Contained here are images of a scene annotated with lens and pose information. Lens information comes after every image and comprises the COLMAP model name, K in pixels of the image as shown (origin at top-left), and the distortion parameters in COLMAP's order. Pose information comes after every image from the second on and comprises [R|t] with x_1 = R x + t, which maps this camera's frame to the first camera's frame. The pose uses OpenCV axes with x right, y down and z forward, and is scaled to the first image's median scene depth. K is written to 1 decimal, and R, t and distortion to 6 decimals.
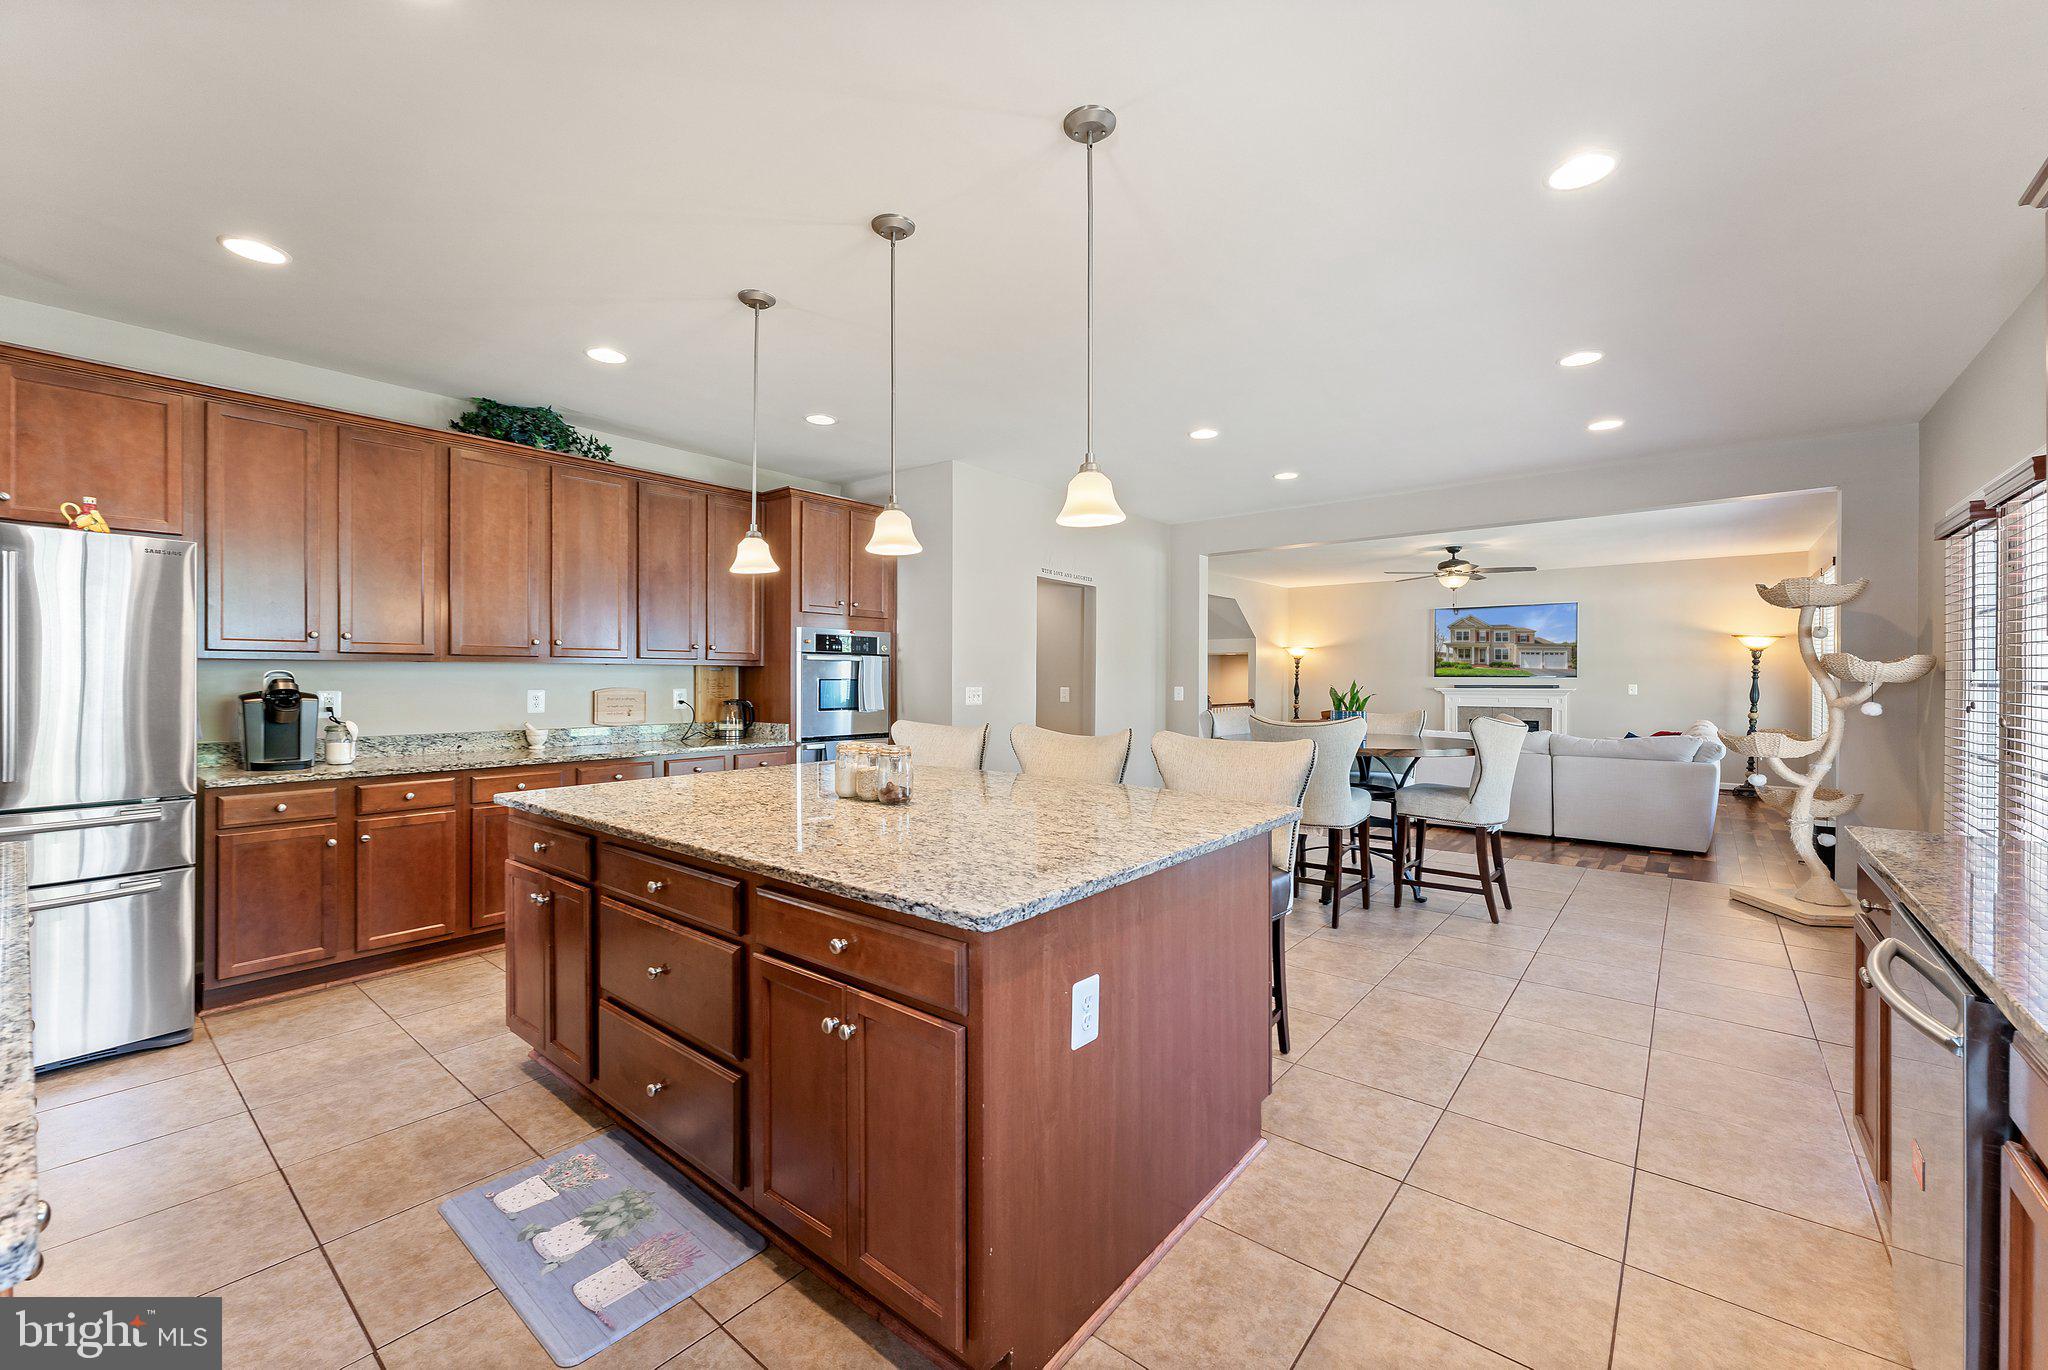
lens RADIAL K [[822.8, 0, 1008.4], [0, 822.8, 677.4], [0, 0, 1]] dist [0.013364, -0.000027]
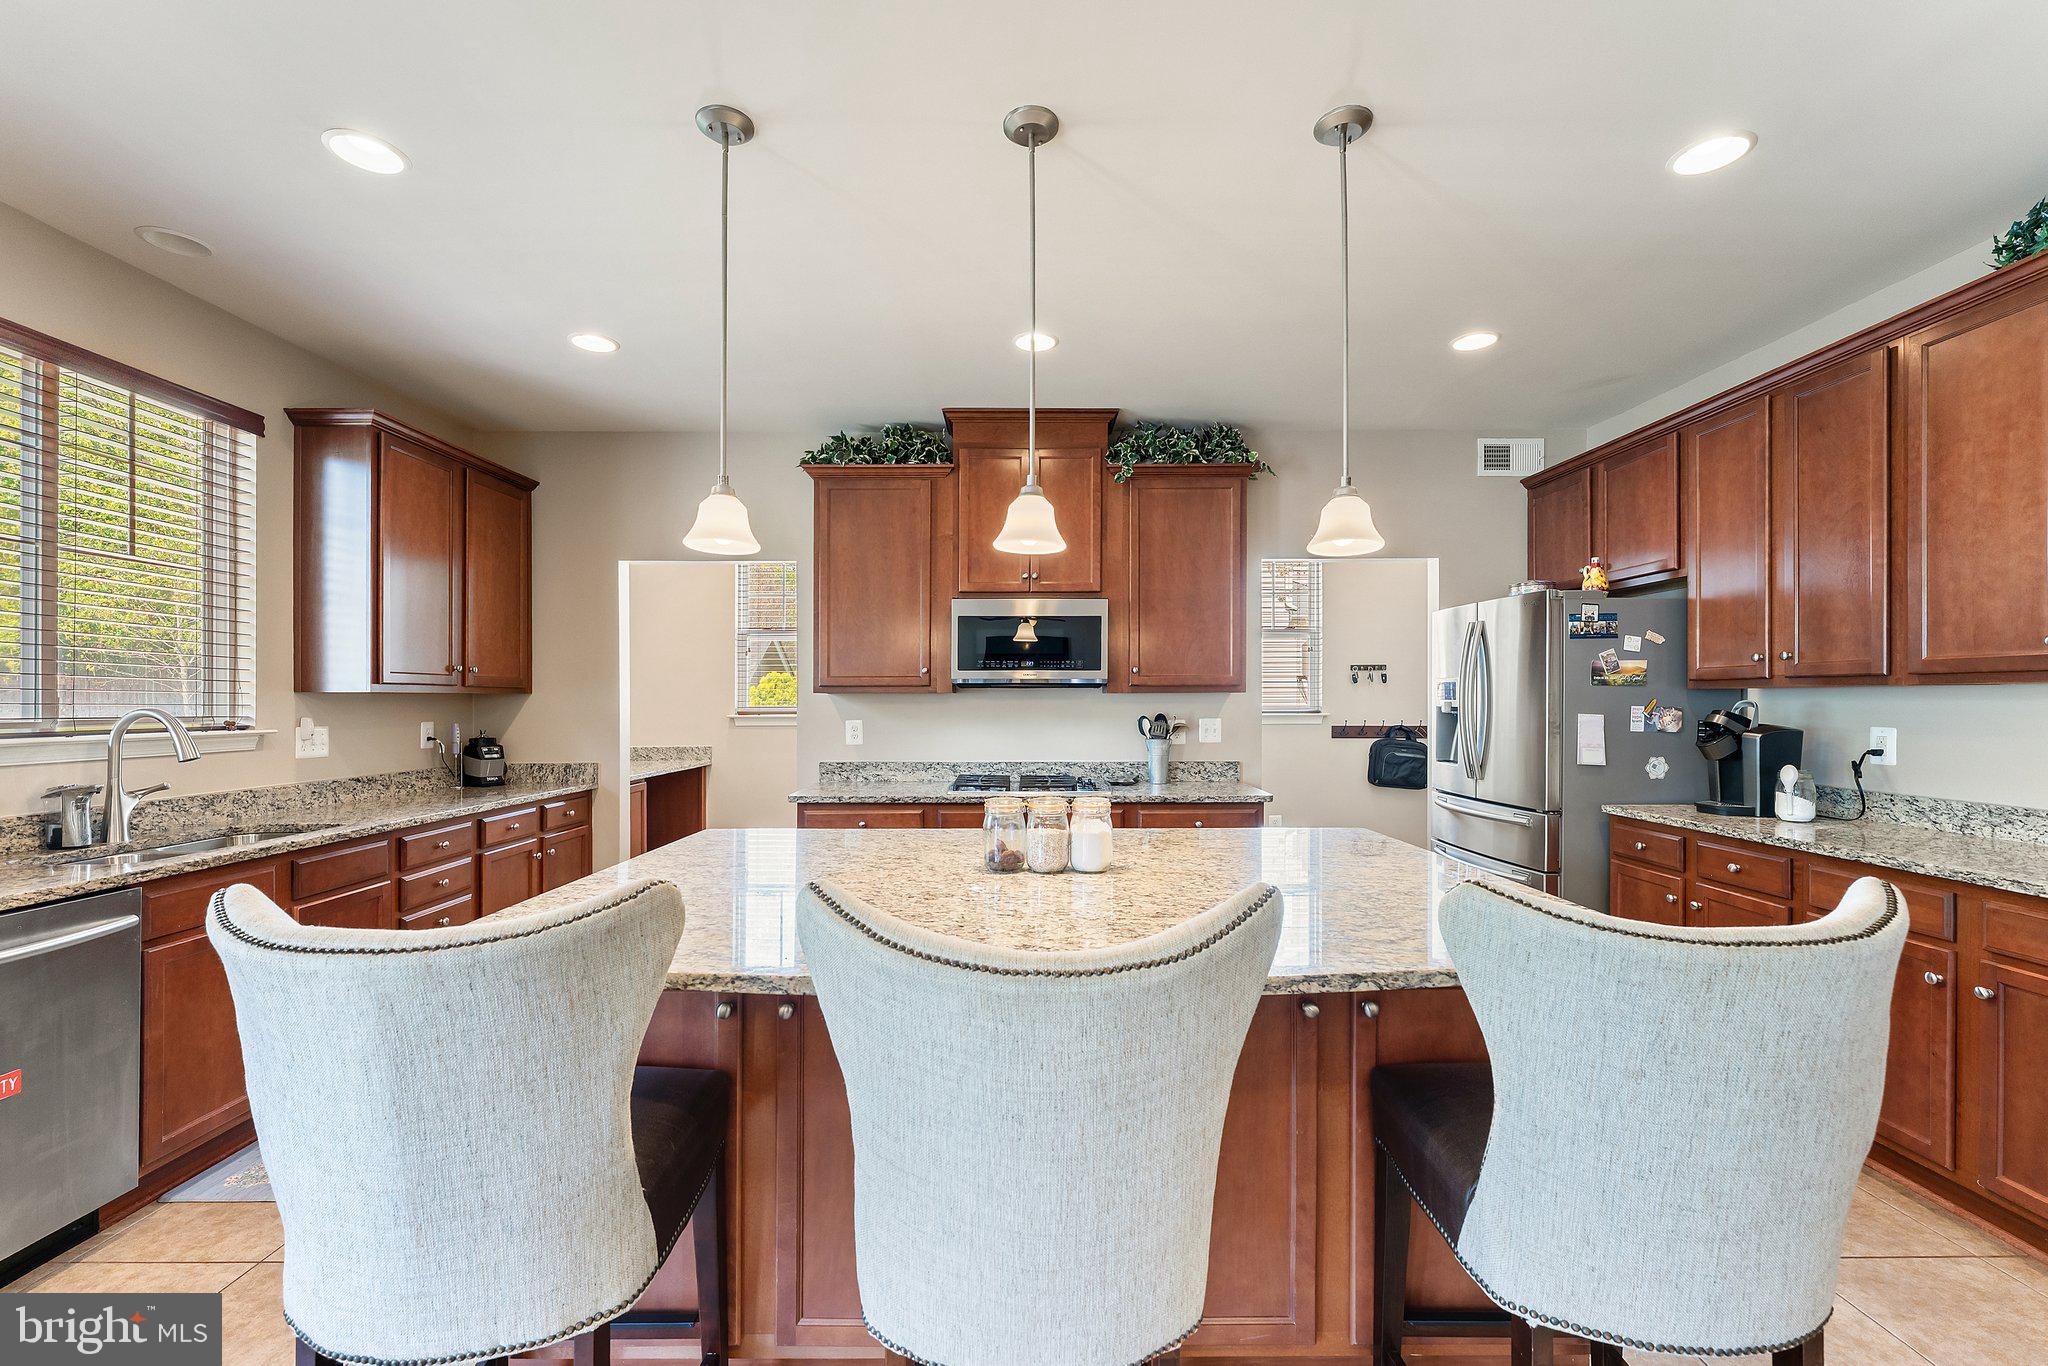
lens RADIAL K [[852.7, 0, 1006.4], [0, 852.7, 694.8], [0, 0, 1]] dist [0.001883, 0.000581]
pose [[-0.773550, -0.004769, -0.633717, 0.271776], [0.001177, 0.999959, -0.008962, -0.007132], [0.633734, -0.007678, -0.773513, 1.153949]]
